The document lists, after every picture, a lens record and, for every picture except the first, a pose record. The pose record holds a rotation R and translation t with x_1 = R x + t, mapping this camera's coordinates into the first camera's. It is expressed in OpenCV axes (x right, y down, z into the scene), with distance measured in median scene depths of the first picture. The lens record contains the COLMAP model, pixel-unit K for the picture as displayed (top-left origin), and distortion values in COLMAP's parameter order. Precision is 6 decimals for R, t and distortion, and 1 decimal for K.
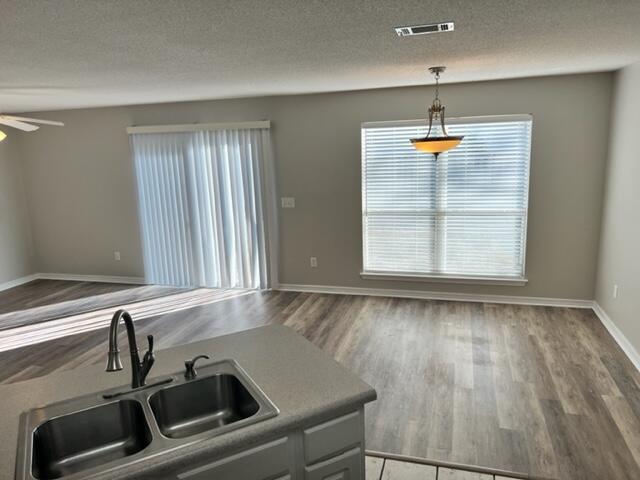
lens RADIAL K [[475.9, 0, 318.6], [0, 475.9, 260.9], [0, 0, 1]] dist [-0.023320, -0.002055]
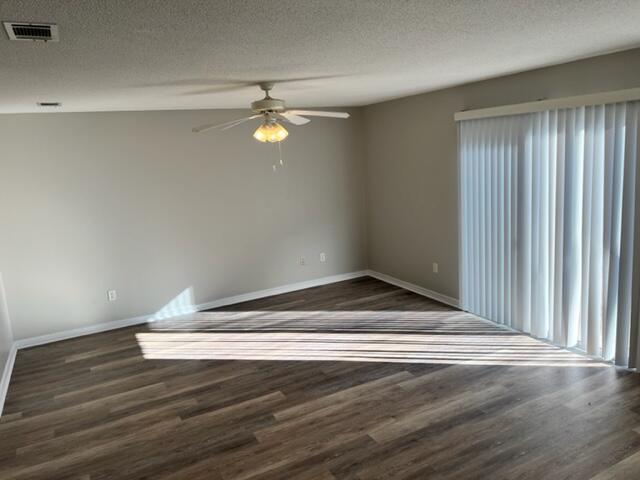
lens RADIAL K [[485.7, 0, 320.0], [0, 485.7, 240.0], [0, 0, 1]] dist [0.068016, -0.069929]
pose [[0.699118, 0.117523, -0.705282, 0.039923], [-0.131582, 0.990700, 0.034652, -0.070555], [0.702795, 0.068576, 0.708080, 0.277315]]
